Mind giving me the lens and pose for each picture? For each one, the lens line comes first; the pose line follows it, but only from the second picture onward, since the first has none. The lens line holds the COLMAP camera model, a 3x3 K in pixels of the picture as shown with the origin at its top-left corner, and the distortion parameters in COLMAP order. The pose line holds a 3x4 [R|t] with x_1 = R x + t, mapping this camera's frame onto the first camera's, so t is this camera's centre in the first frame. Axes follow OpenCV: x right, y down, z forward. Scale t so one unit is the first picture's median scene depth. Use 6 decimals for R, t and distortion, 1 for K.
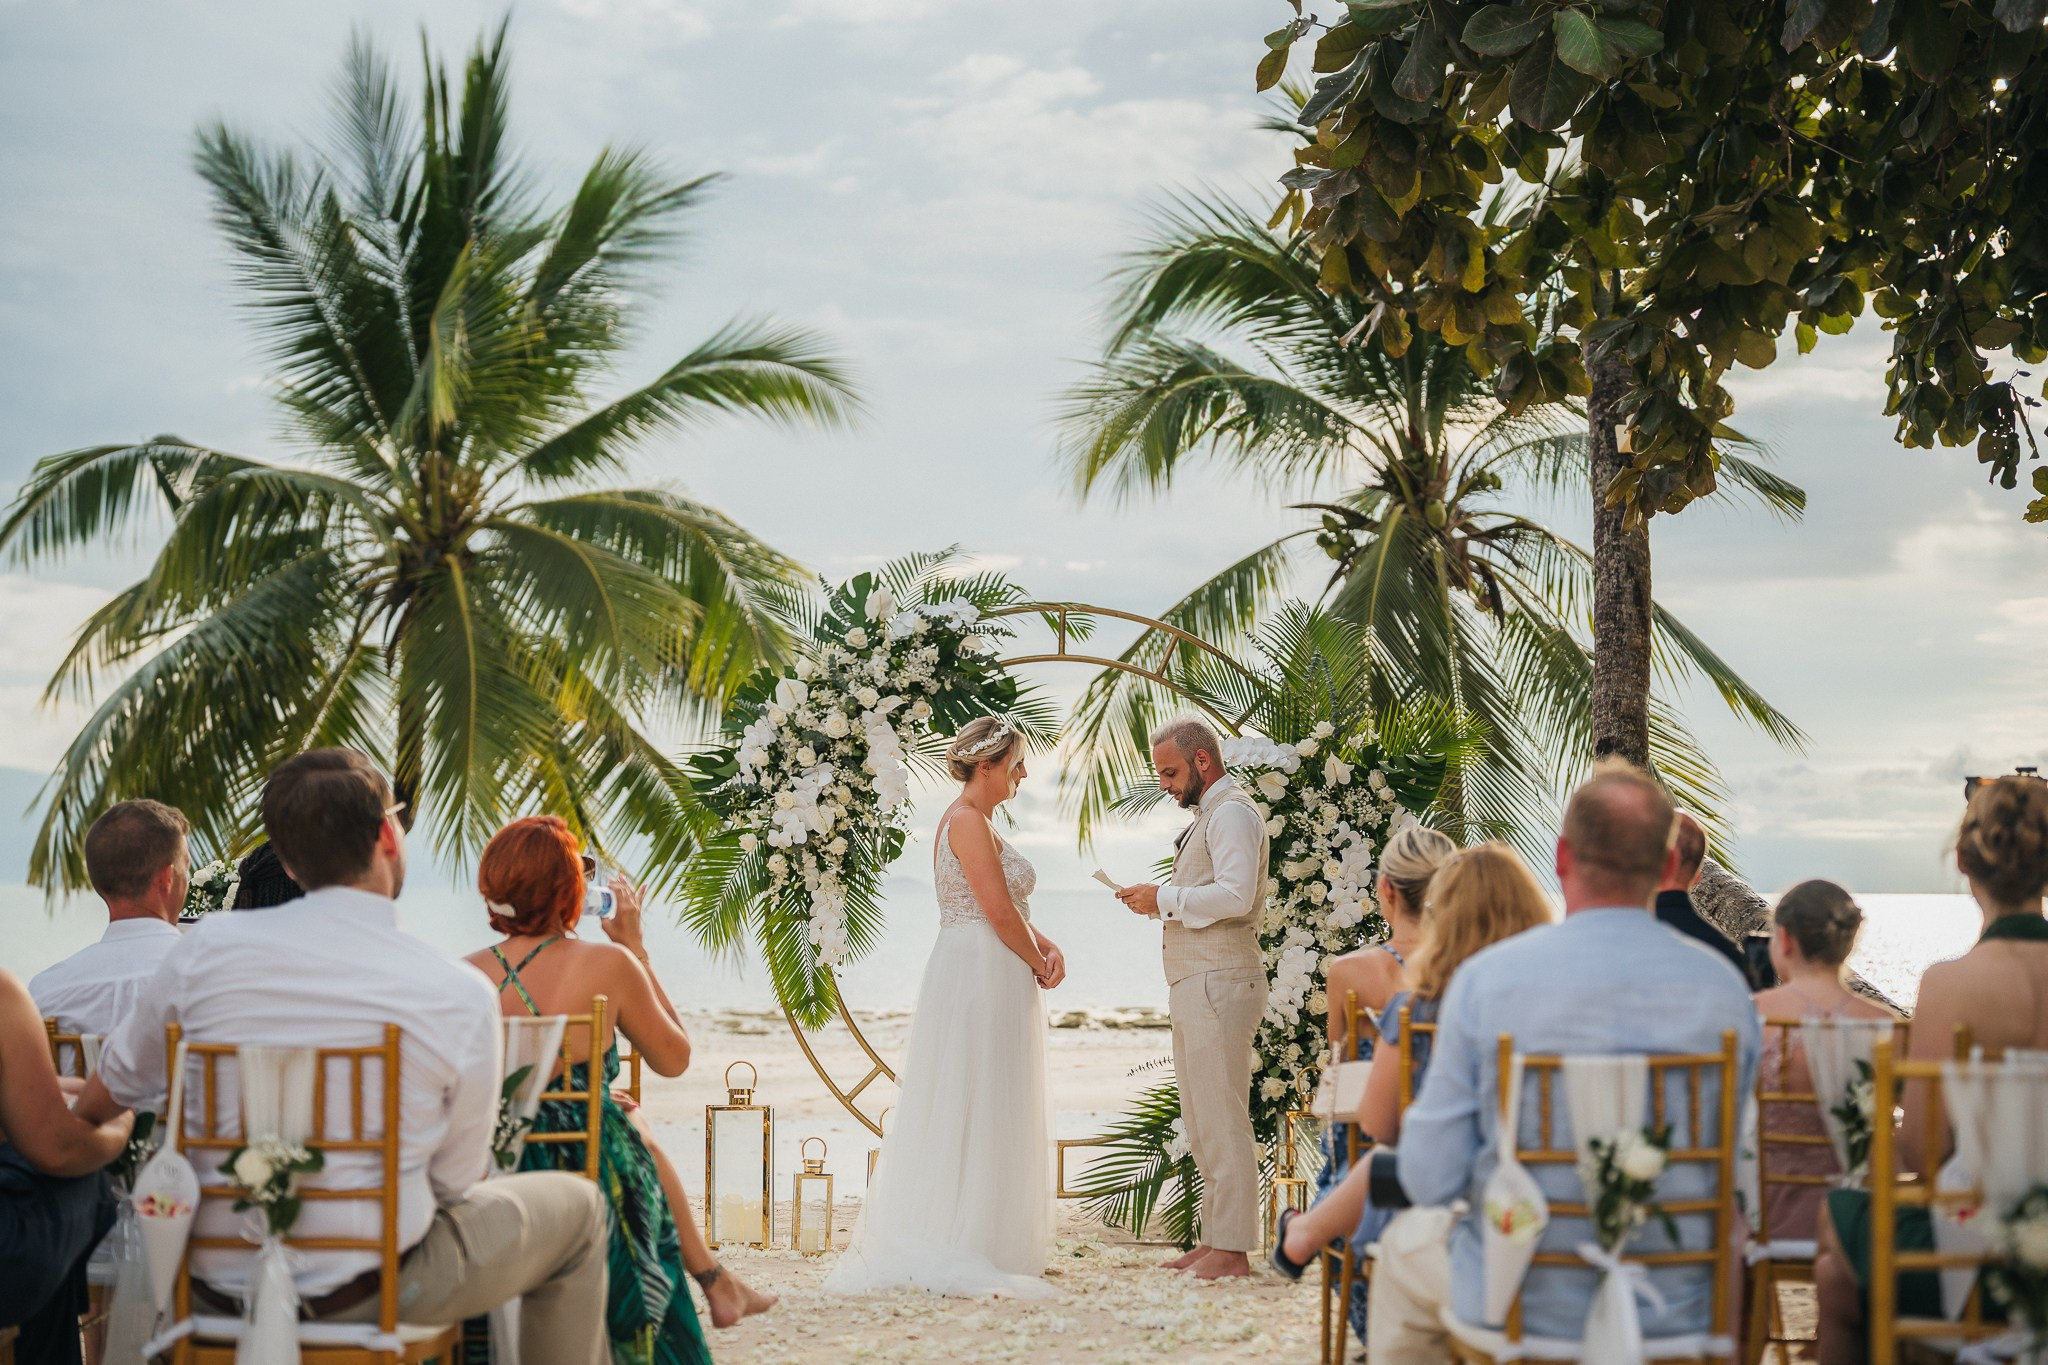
lens RADIAL K [[2809.6, 0, 1013.3], [0, 2809.6, 680.9], [0, 0, 1]] dist [0.022750, 0.033356]
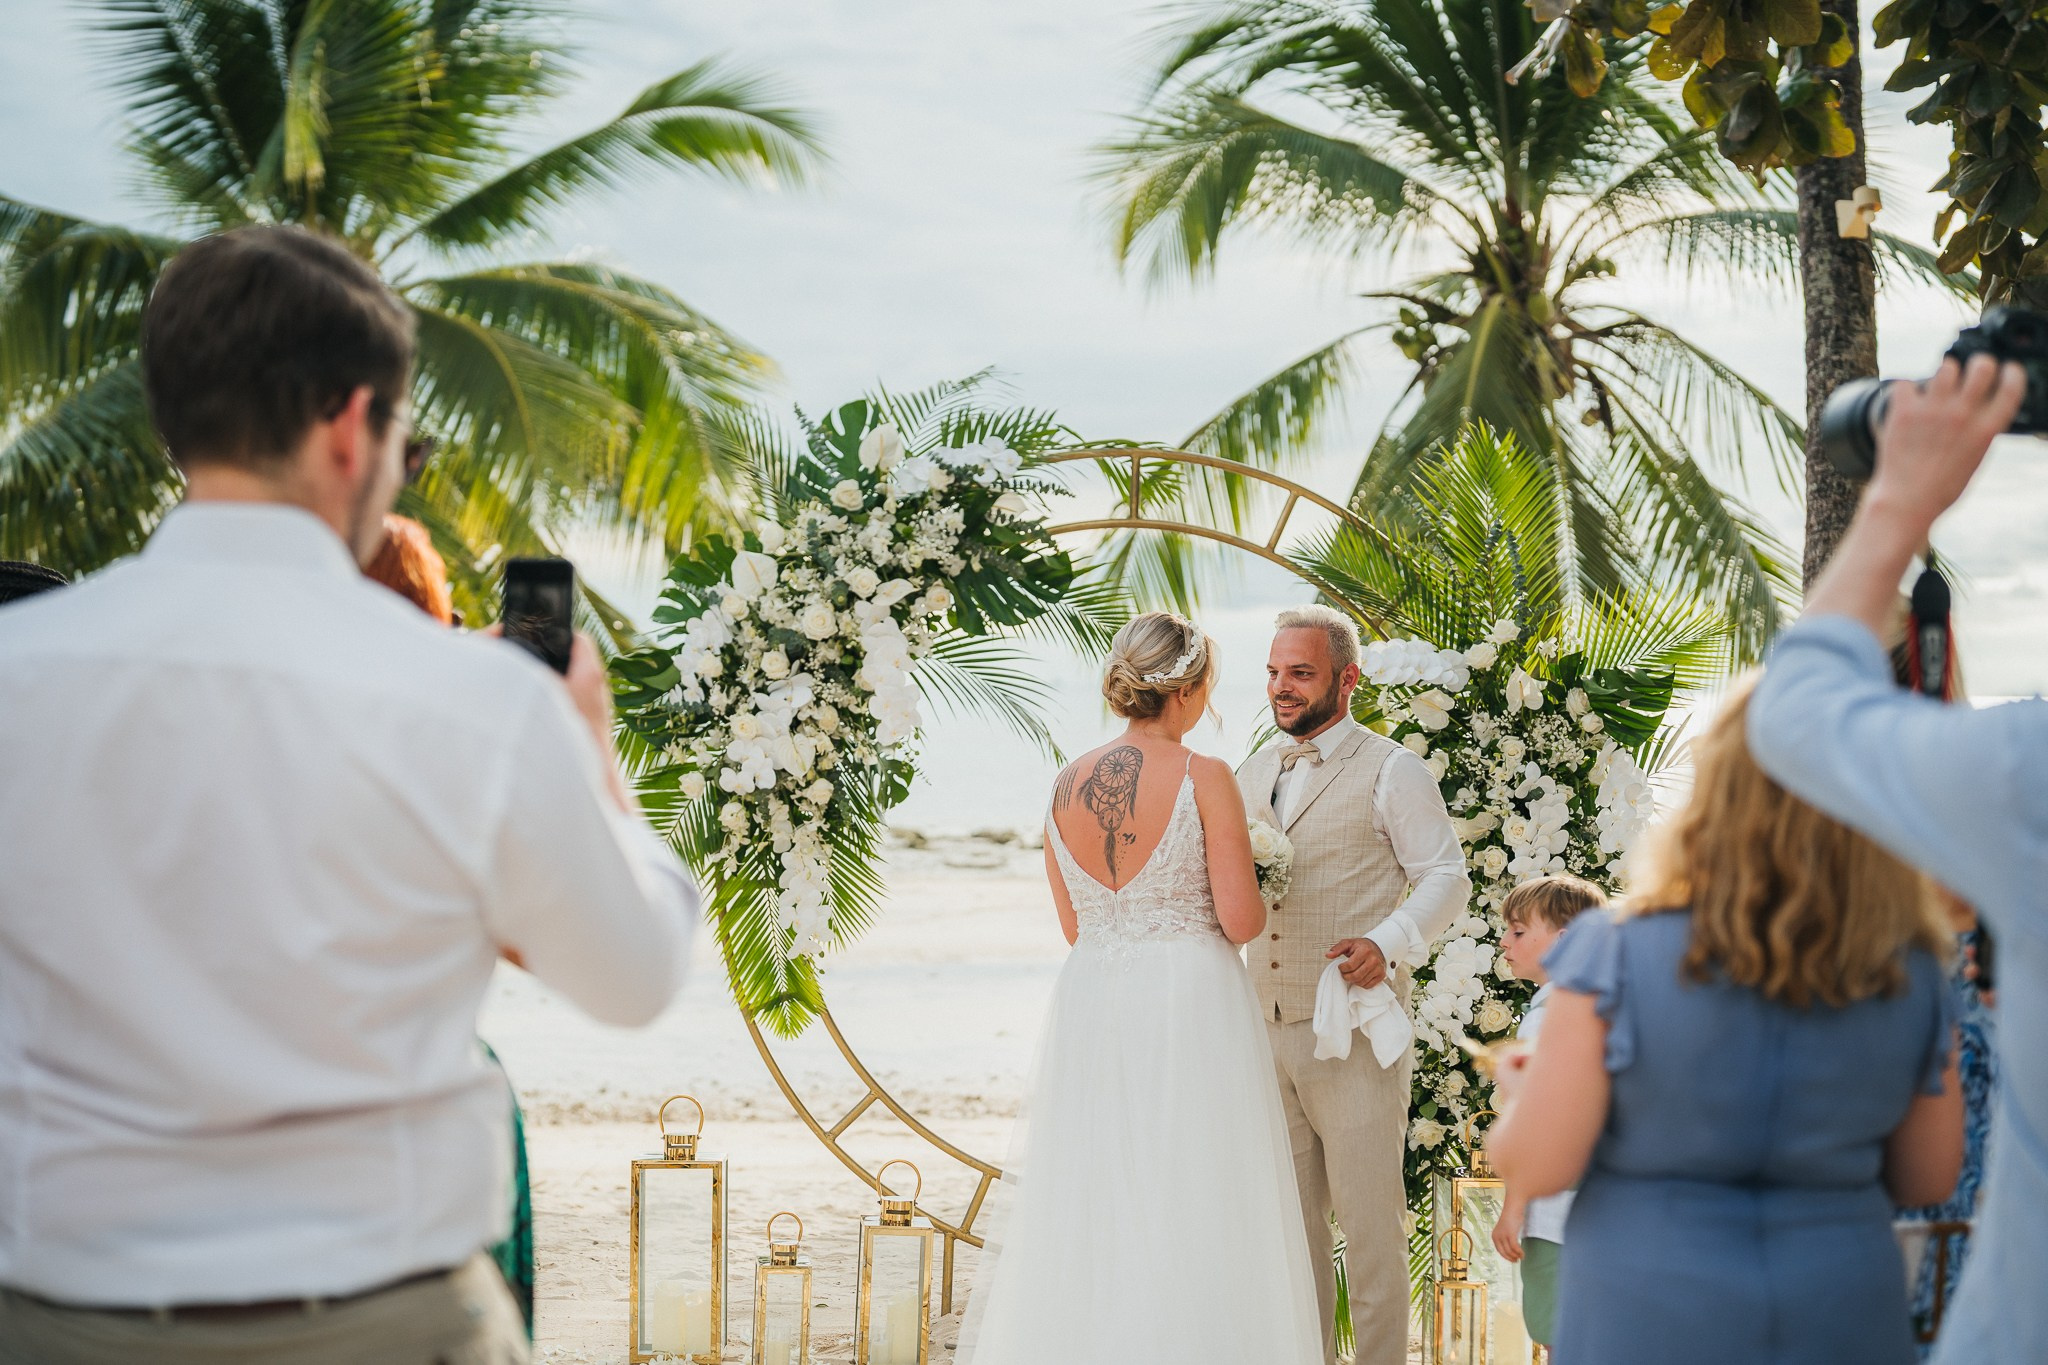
lens RADIAL K [[2947.0, 0, 1024.0], [0, 2947.0, 682.5], [0, 0, 1]] dist [0.014613, 0.129599]
pose [[0.999821, 0.009764, 0.016209, -0.022669], [-0.010950, 0.997139, 0.074790, -0.023942], [-0.015432, -0.074954, 0.997068, 0.255486]]
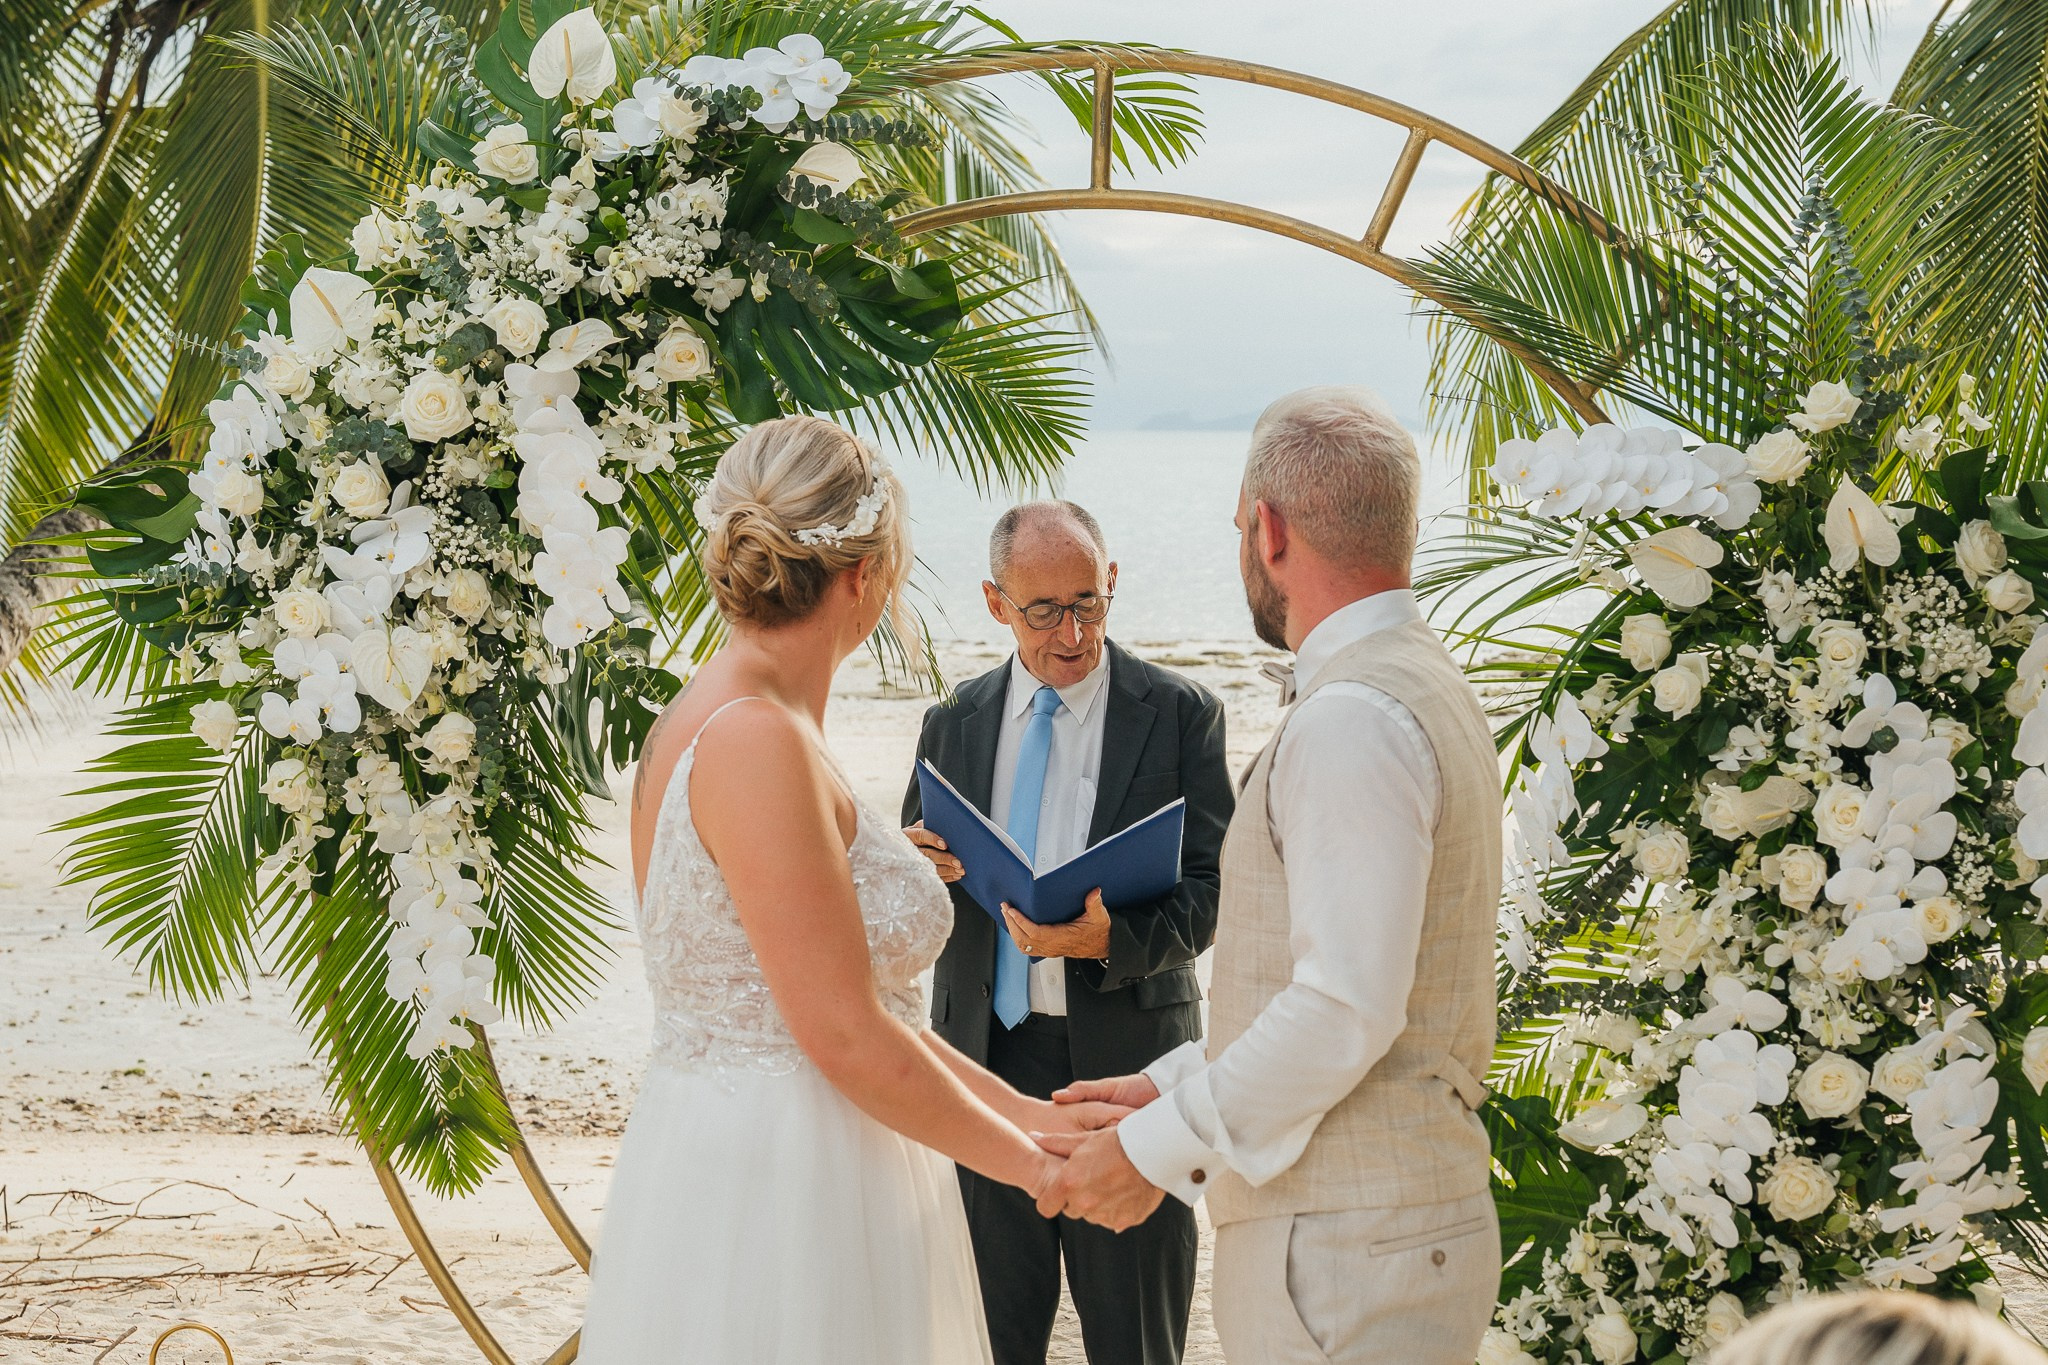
lens RADIAL K [[4210.7, 0, 1024.0], [0, 4210.7, 682.5], [0, 0, 1]] dist [0.029604, -0.157173]
pose [[0.992206, 0.006334, -0.124449, 0.076061], [0.010371, 0.991045, 0.133125, -0.019105], [0.124178, -0.133378, 0.983255, 0.465008]]
